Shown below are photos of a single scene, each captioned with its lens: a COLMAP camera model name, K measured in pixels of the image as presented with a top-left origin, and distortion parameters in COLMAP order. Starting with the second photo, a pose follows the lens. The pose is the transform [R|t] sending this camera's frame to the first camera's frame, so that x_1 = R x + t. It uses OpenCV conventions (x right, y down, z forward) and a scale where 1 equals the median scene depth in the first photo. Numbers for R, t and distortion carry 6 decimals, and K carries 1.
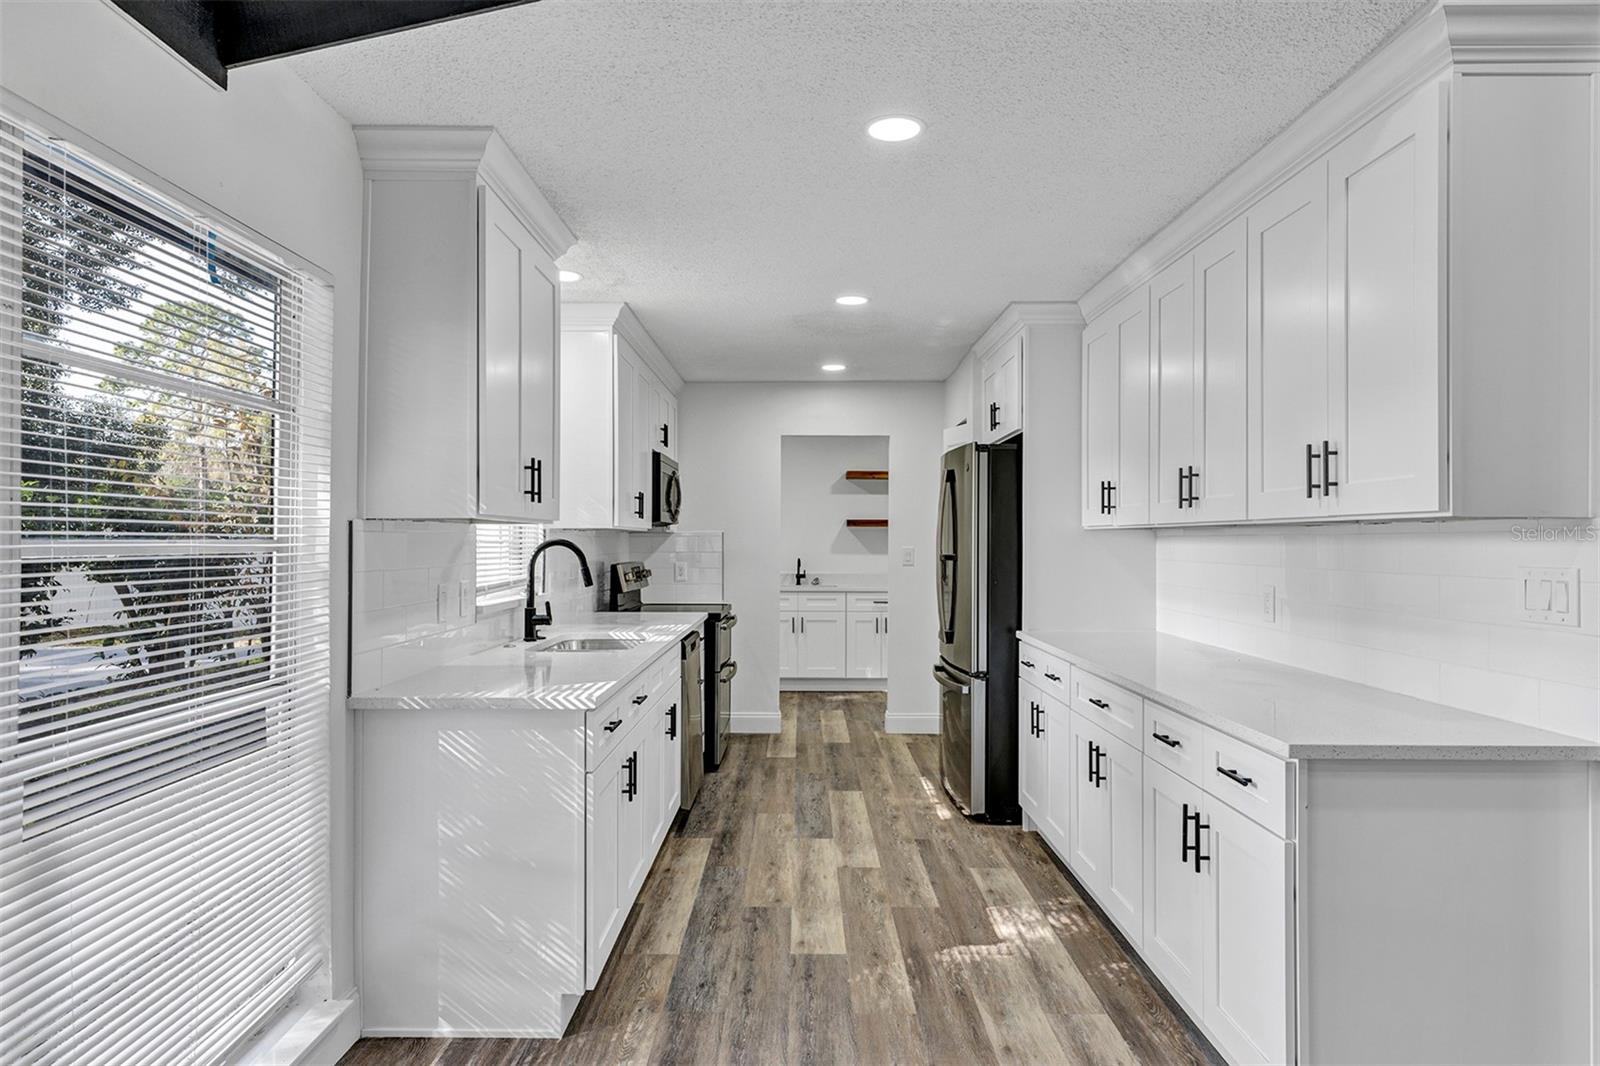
lens RADIAL K [[1019.0, 0, 776.4], [0, 1019.0, 535.2], [0, 0, 1]] dist [0.011579, 0.002001]
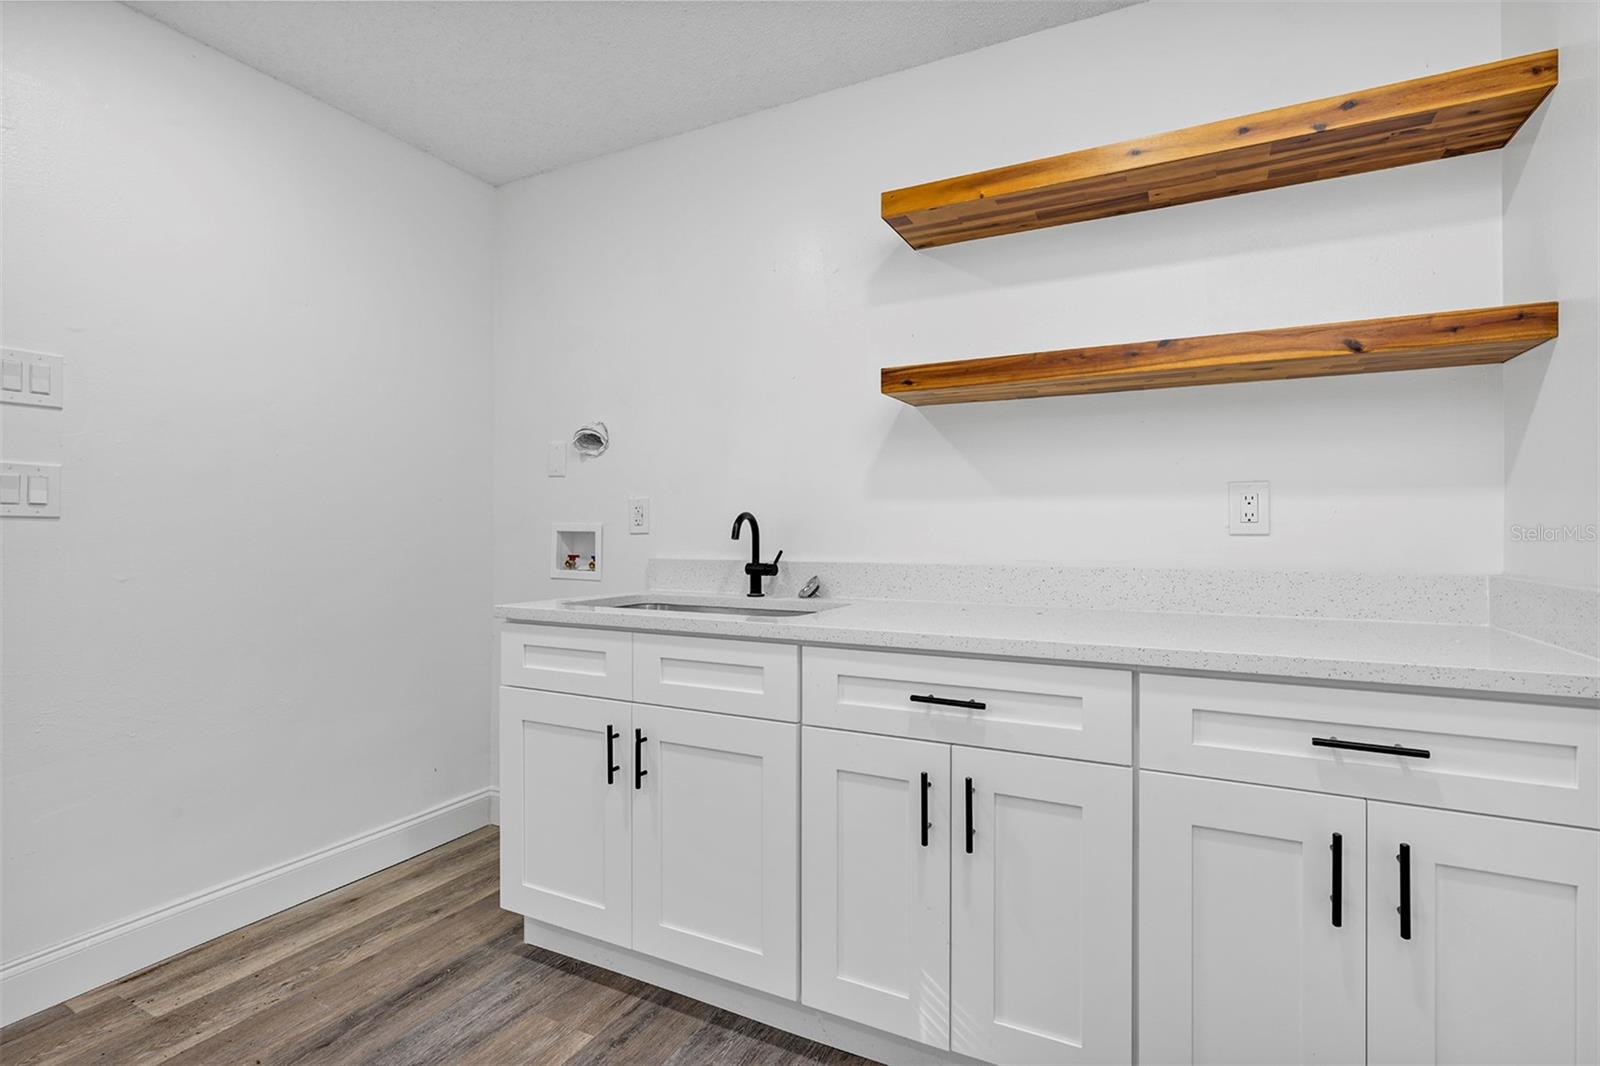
lens RADIAL K [[751.1, 0, 755.2], [0, 751.1, 534.3], [0, 0, 1]] dist [0.002224, 0.000792]
pose [[0.877473, -0.004467, -0.479606, 0.281514], [0.005516, 0.999984, 0.000778, 0.060671], [0.479595, -0.003328, 0.877484, 1.652864]]
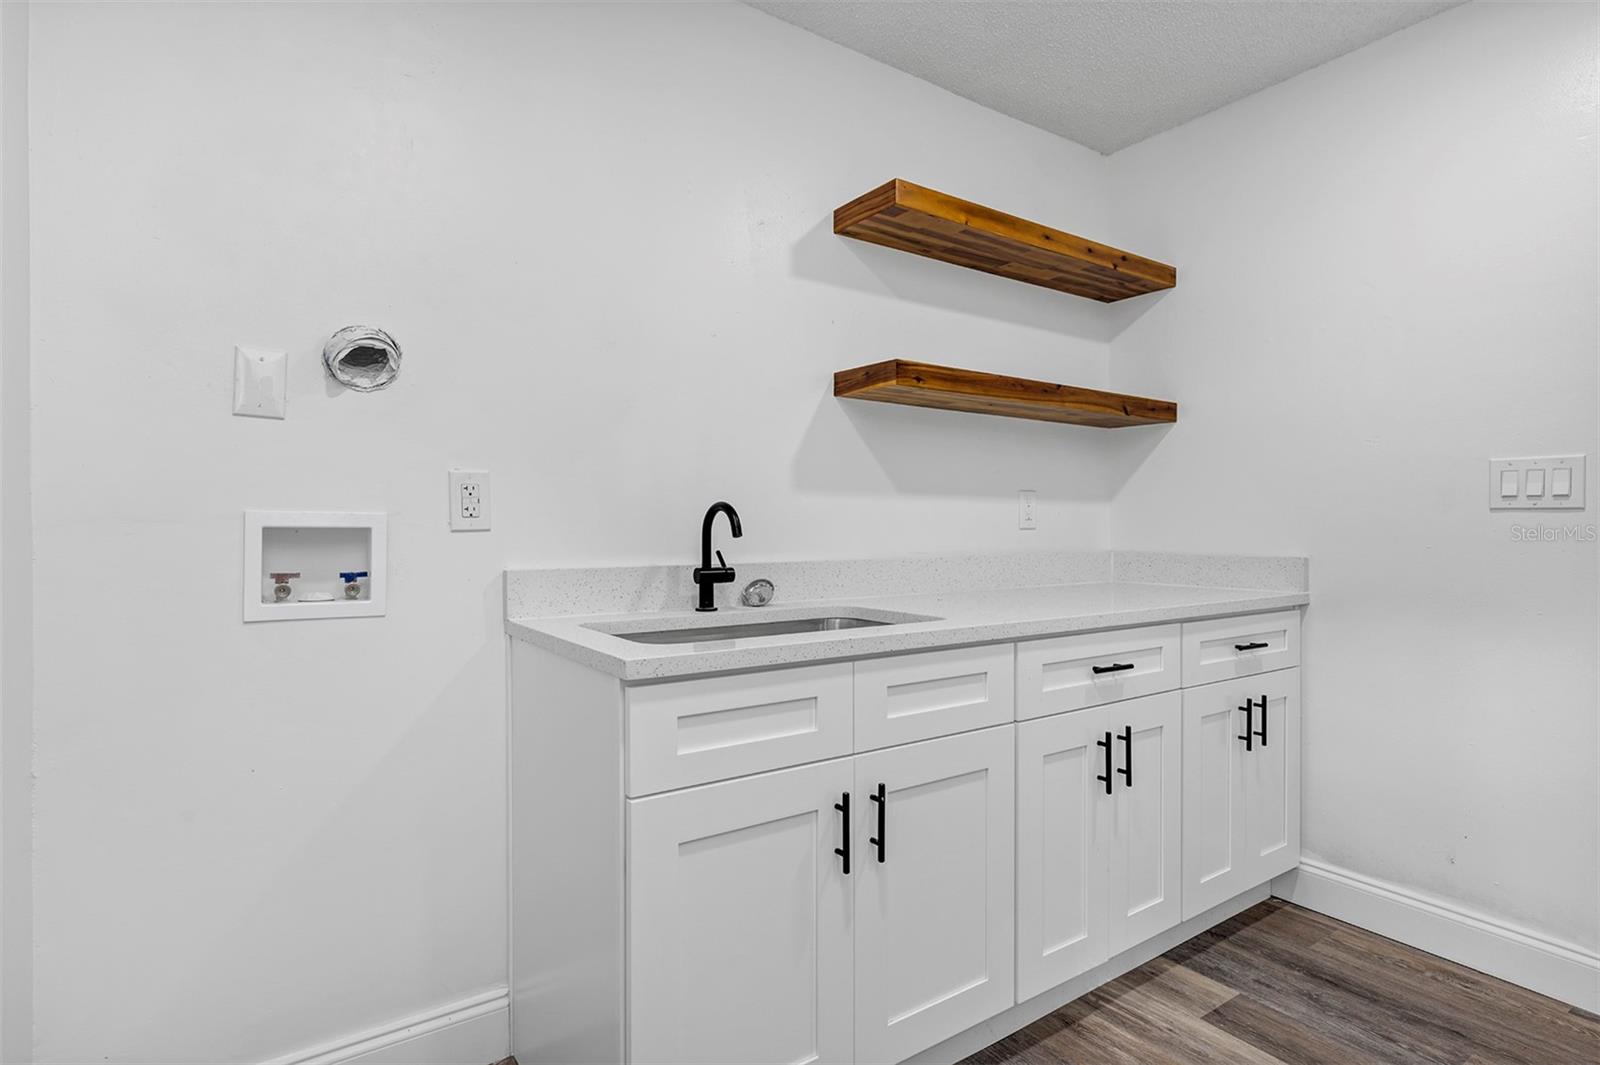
lens RADIAL K [[853.3, 0, 826.8], [0, 853.3, 526.6], [0, 0, 1]] dist [-0.002989, -0.000901]
pose [[0.819691, -0.007548, 0.572756, -0.152233], [0.005836, 0.999971, 0.004827, 0.057337], [-0.572776, -0.000614, 0.819711, 1.696893]]
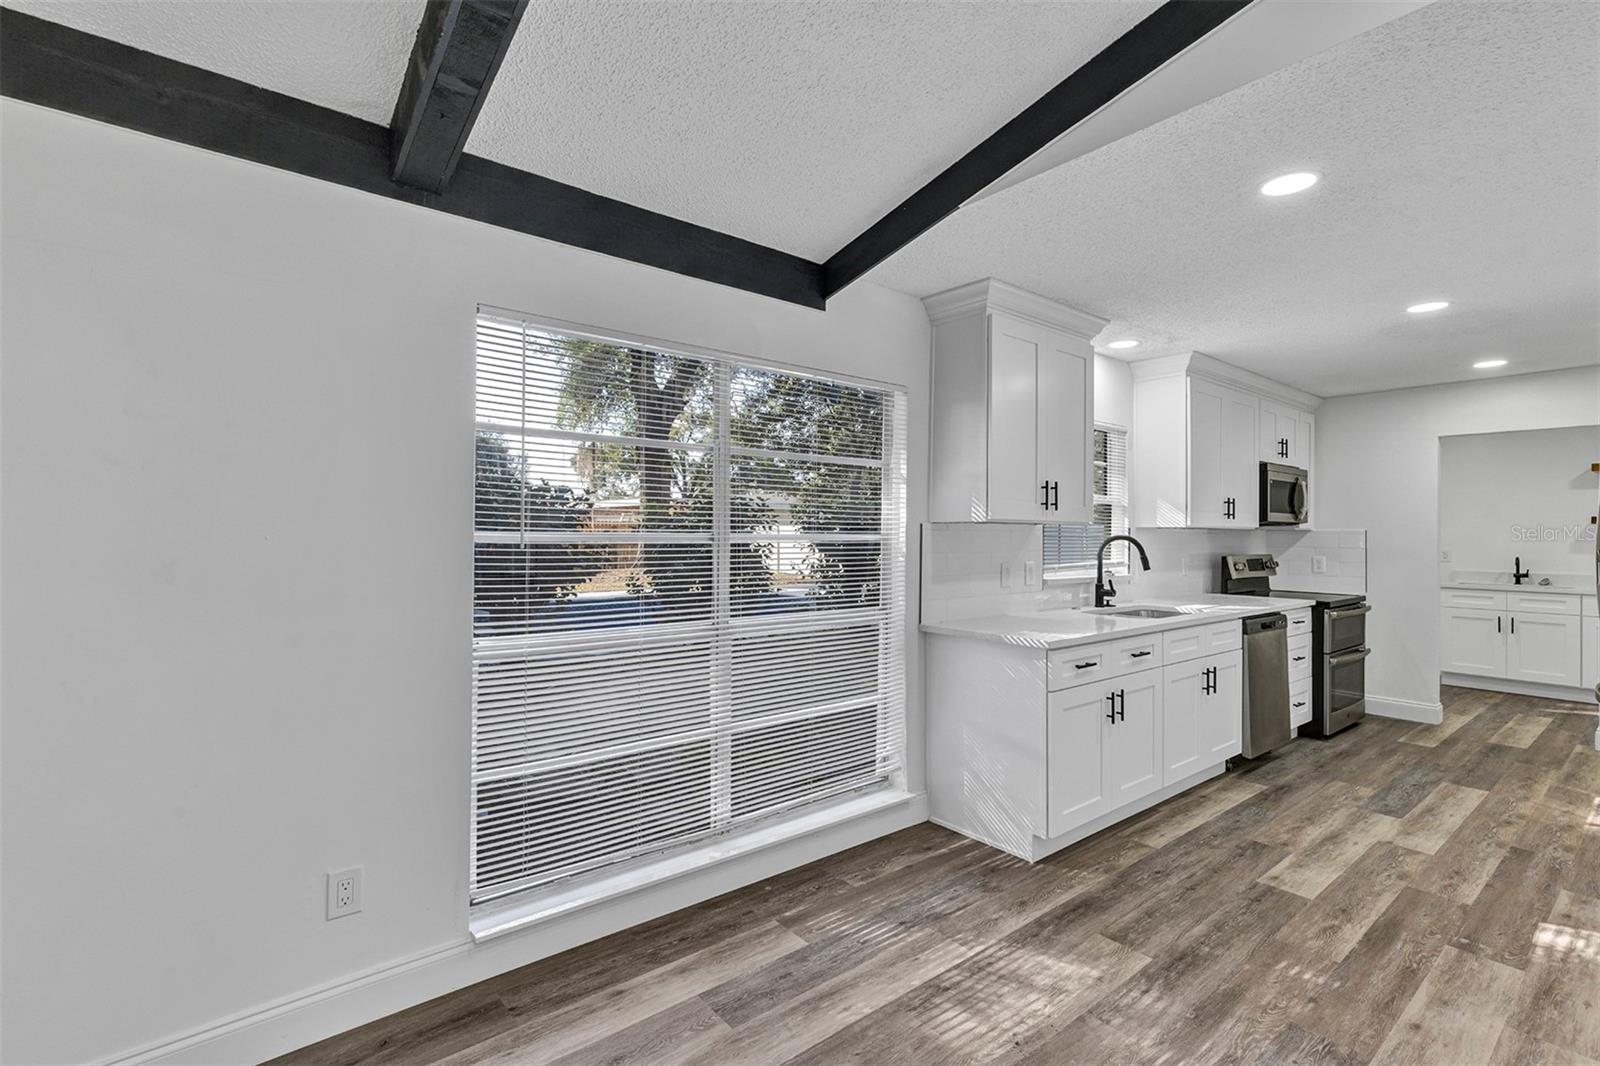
lens RADIAL K [[720.7, 0, 762.8], [0, 720.7, 532.5], [0, 0, 1]] dist [0.008391, 0.000085]
pose [[0.622766, 0.003130, -0.782402, 0.241283], [-0.002676, 0.999995, 0.001870, -0.000128], [0.782403, 0.000929, 0.622771, 0.010259]]
